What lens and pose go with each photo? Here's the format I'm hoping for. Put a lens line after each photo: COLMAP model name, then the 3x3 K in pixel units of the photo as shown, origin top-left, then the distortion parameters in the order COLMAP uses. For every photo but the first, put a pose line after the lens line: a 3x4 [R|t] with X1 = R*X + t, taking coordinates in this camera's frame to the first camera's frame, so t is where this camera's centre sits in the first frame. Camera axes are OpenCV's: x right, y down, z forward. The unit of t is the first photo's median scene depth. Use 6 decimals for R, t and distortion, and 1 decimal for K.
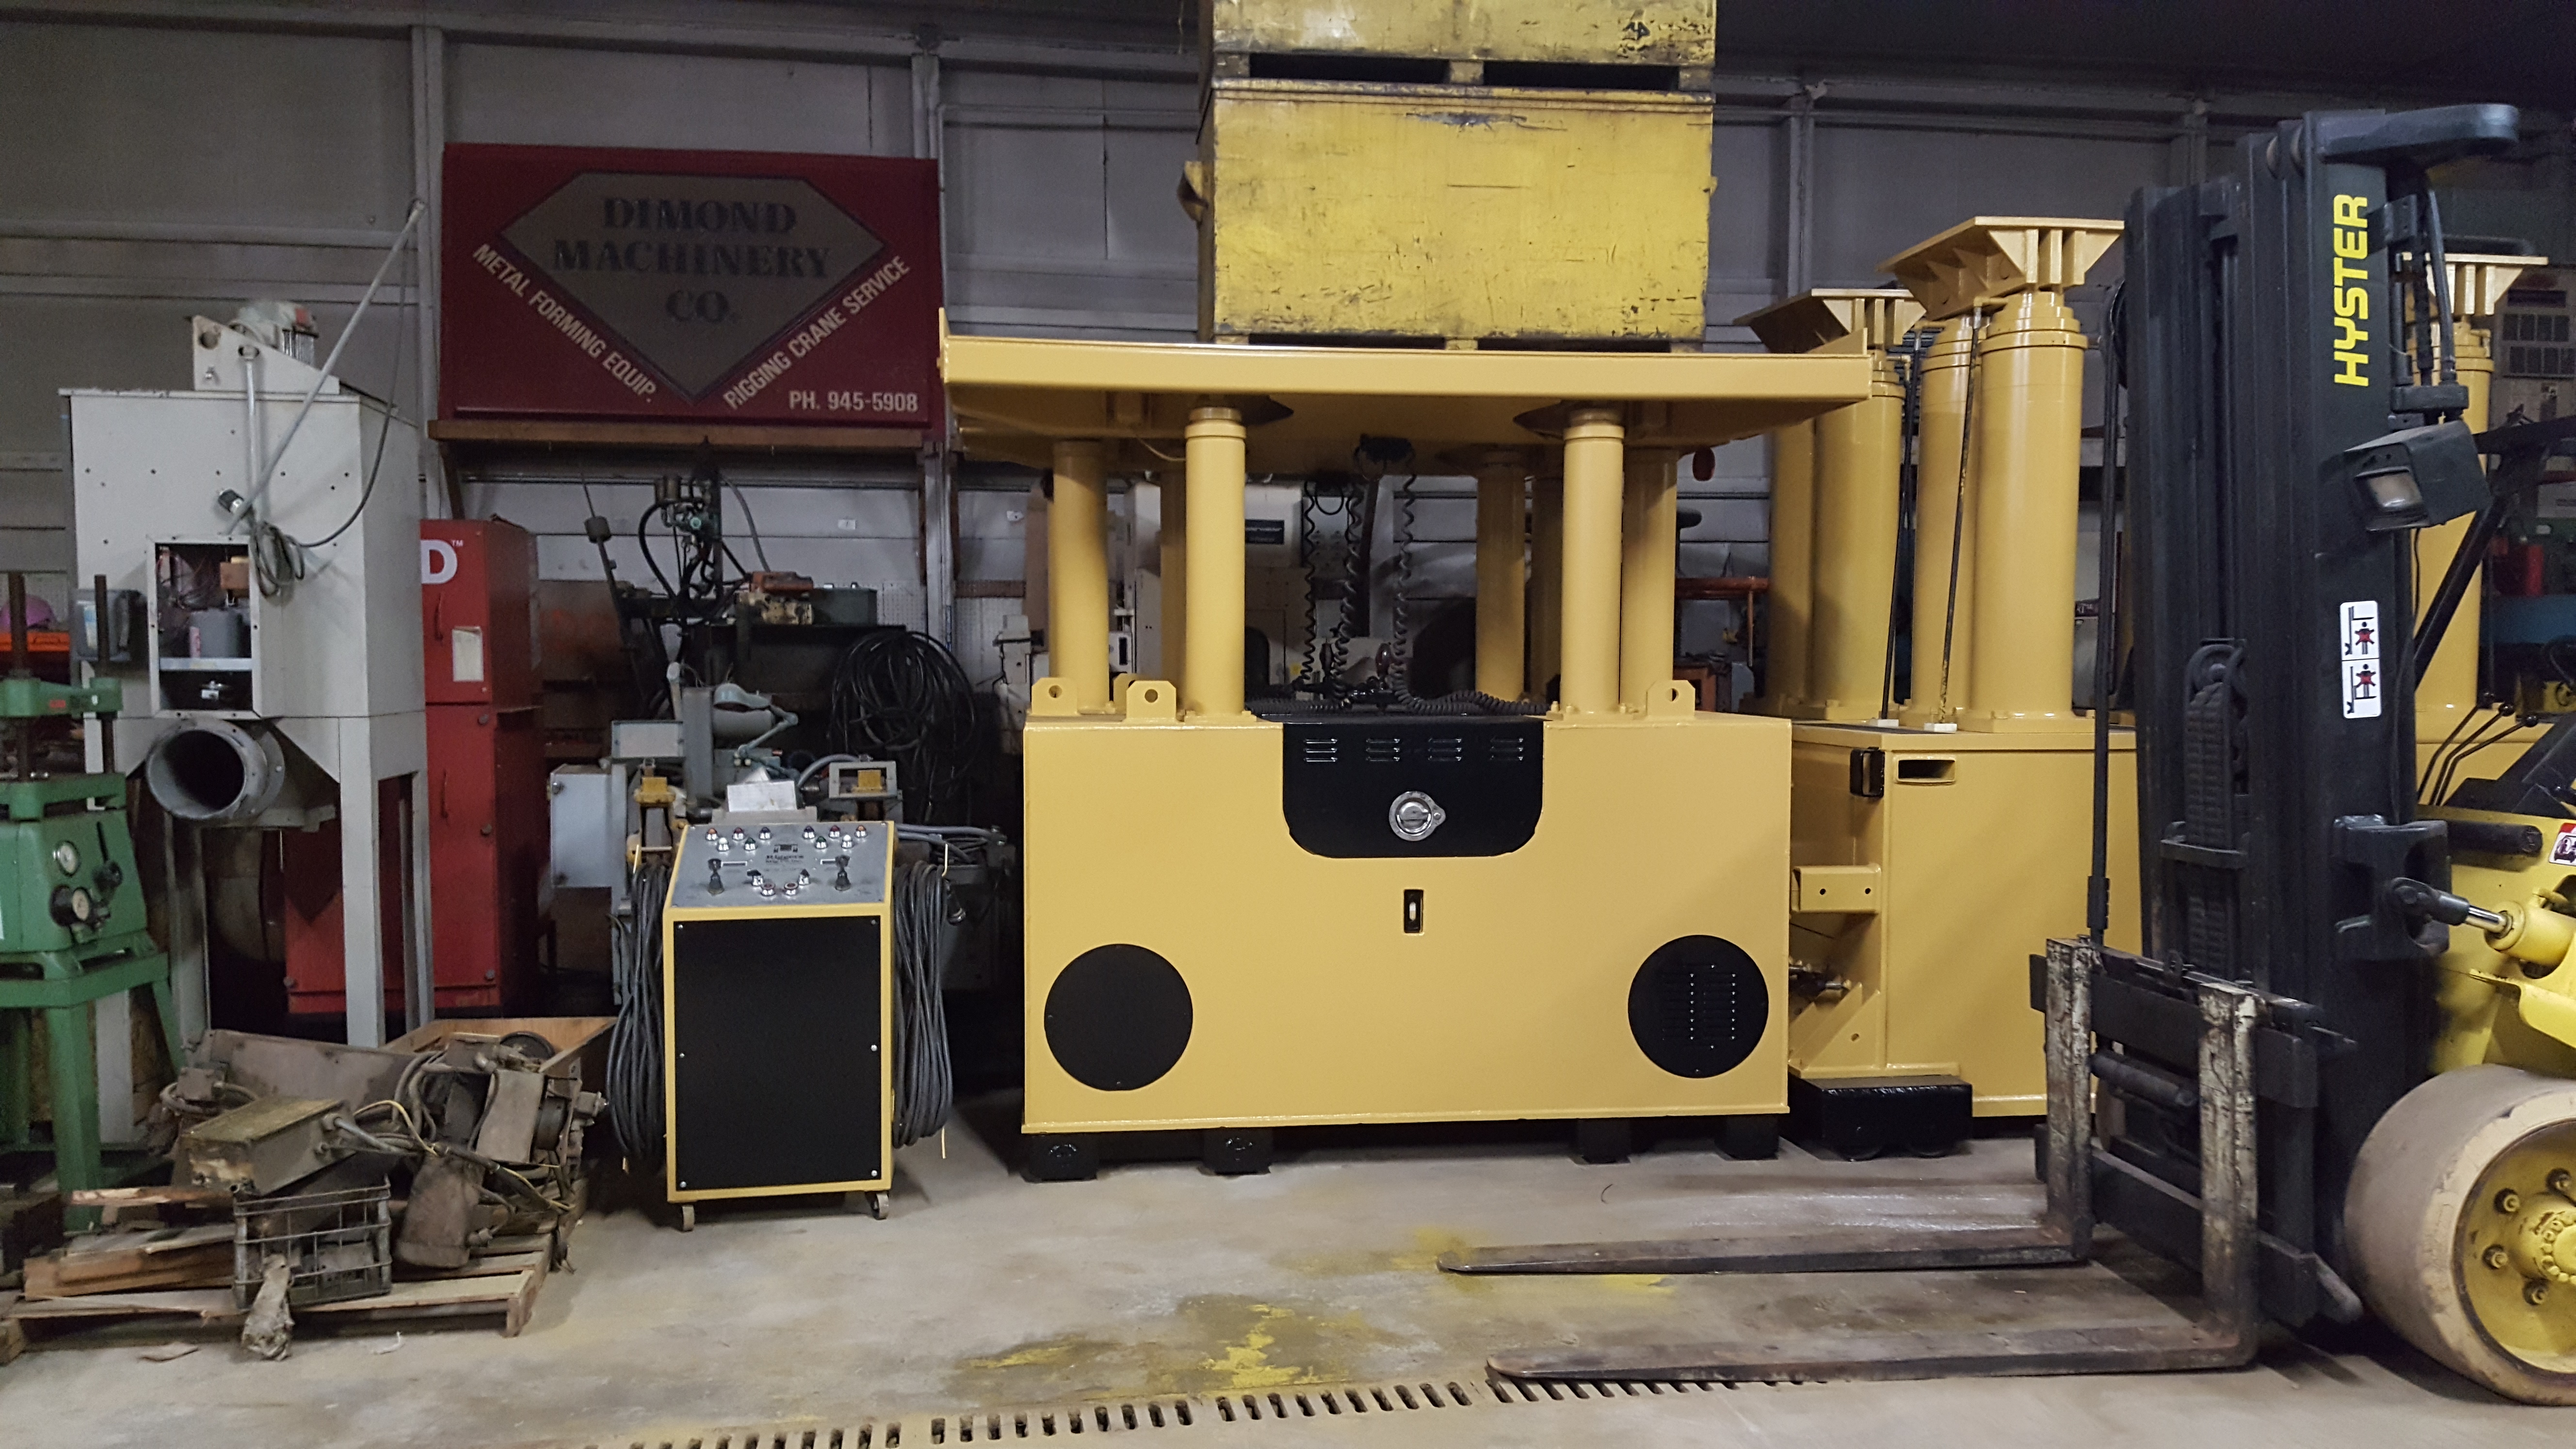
lens RADIAL K [[1959.5, 0, 1288.0], [0, 1959.5, 724.5], [0, 0, 1]] dist [0.109974, -0.148702]
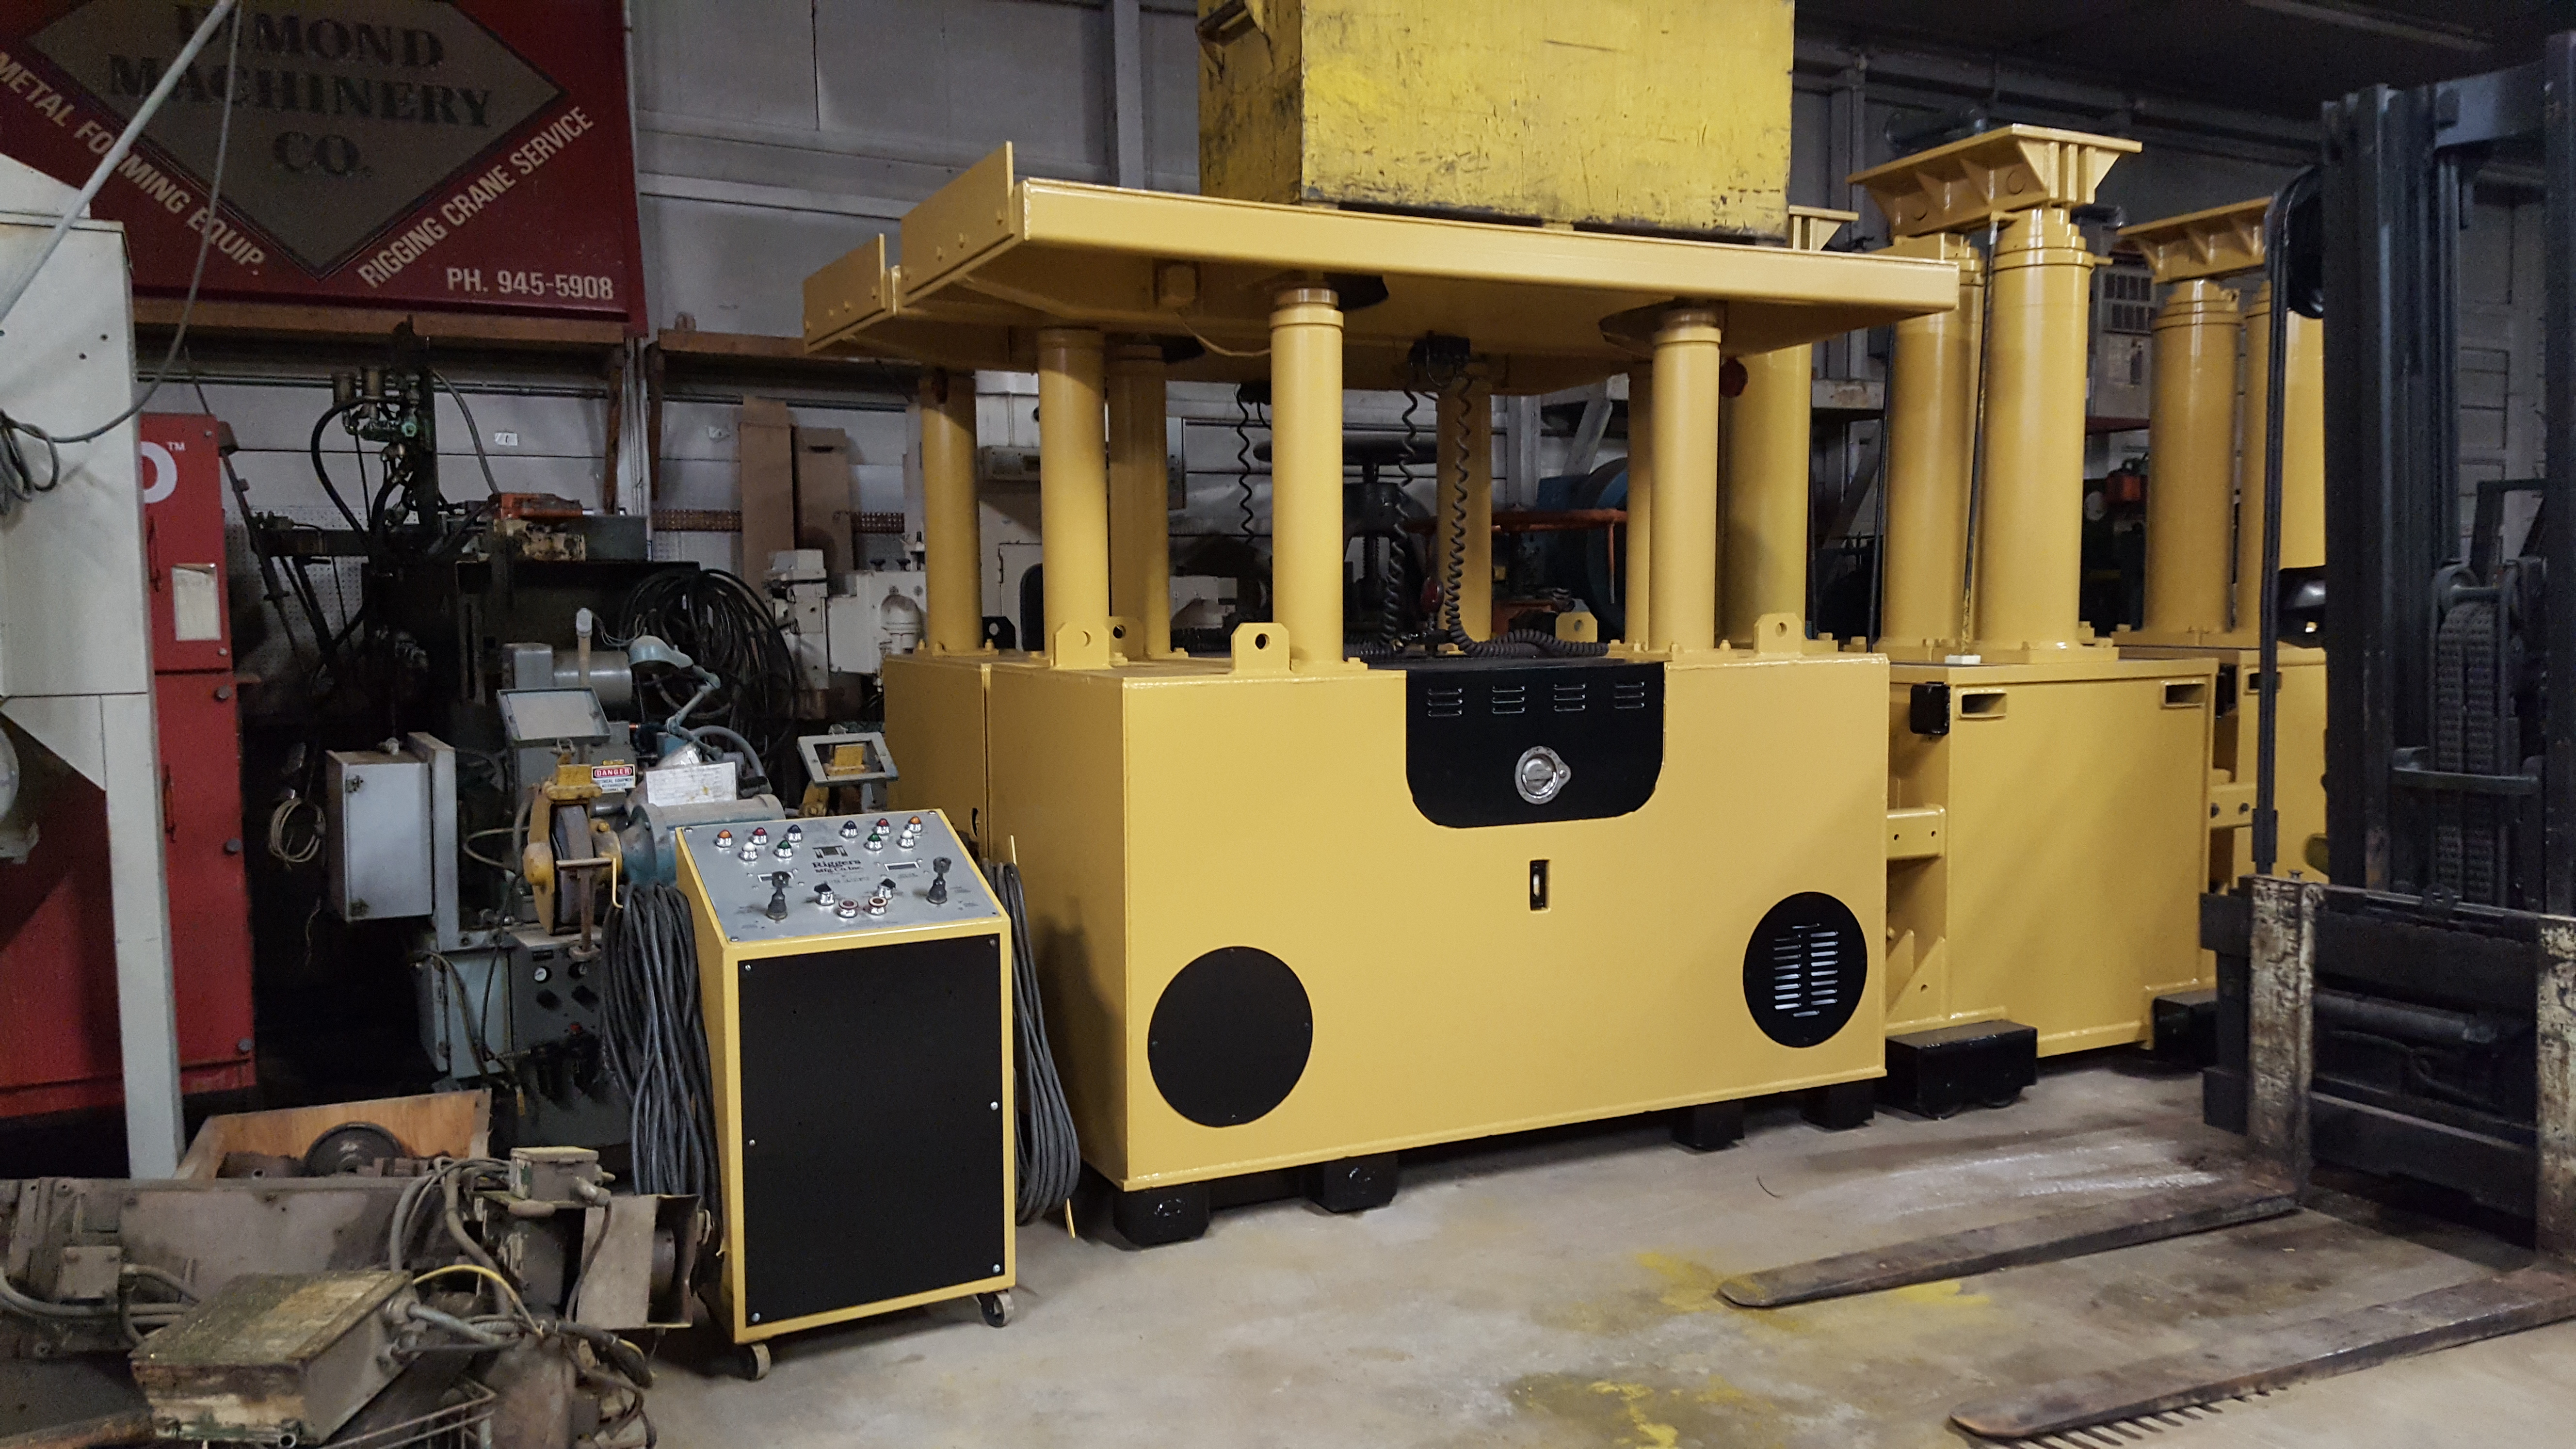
lens RADIAL K [[1935.8, 0, 1290.6], [0, 1935.8, 717.7], [0, 0, 1]] dist [0.084214, -0.108875]
pose [[0.942916, -0.031625, 0.331526, -0.313166], [0.023622, 0.999325, 0.028143, -0.005040], [-0.332192, -0.018705, 0.943026, 0.227875]]
